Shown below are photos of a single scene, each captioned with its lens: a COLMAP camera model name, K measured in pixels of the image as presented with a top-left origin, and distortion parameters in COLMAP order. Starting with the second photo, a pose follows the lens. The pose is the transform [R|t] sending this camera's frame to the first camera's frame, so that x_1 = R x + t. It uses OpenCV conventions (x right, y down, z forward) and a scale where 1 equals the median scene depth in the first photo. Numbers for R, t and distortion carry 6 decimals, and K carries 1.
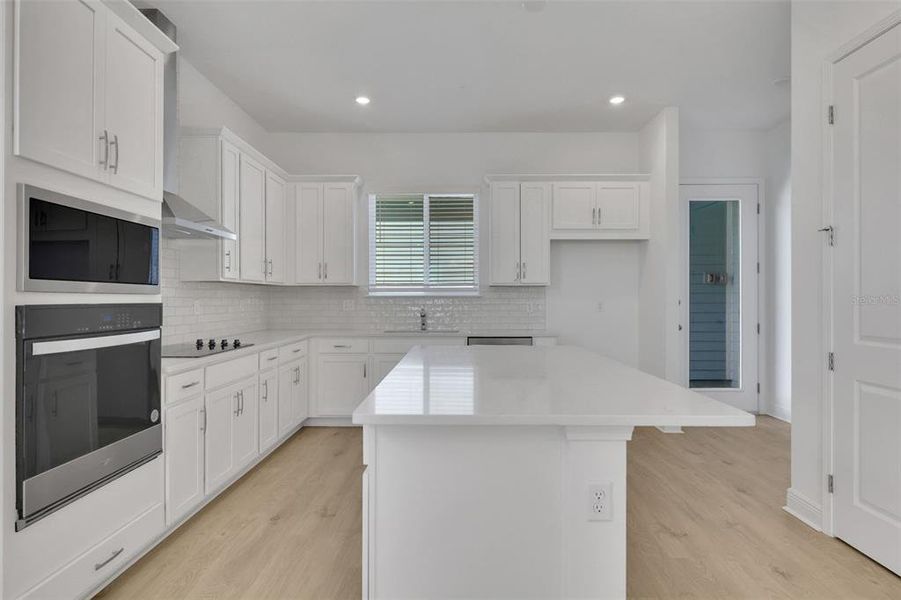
lens RADIAL K [[534.2, 0, 457.9], [0, 534.2, 300.0], [0, 0, 1]] dist [0.001136, -0.001772]
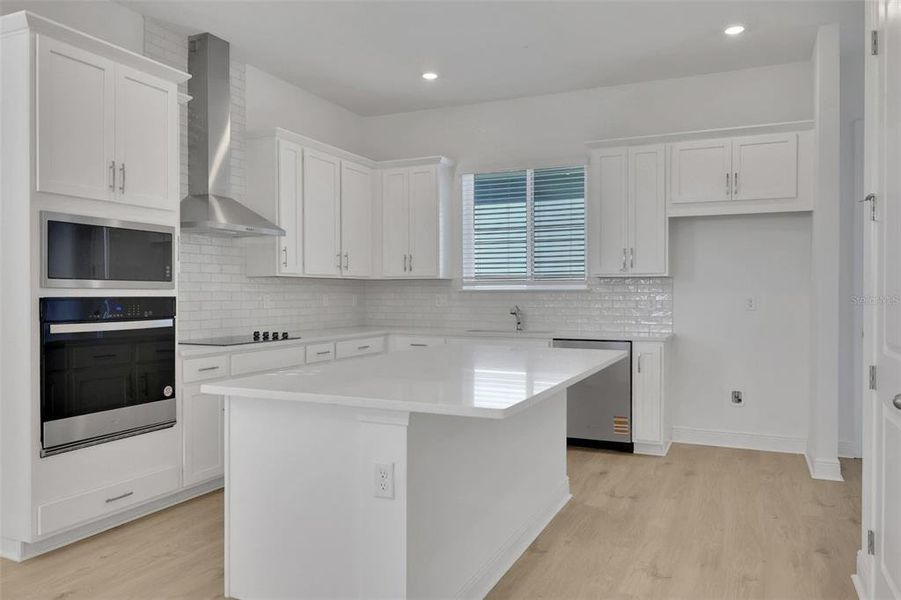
lens RADIAL K [[705.3, 0, 433.9], [0, 705.3, 303.8], [0, 0, 1]] dist [0.000746, -0.001893]
pose [[0.901272, 0.006196, -0.433210, 0.358035], [-0.001008, 0.999925, 0.012204, 0.001139], [0.433253, -0.010563, 0.901211, -0.088887]]
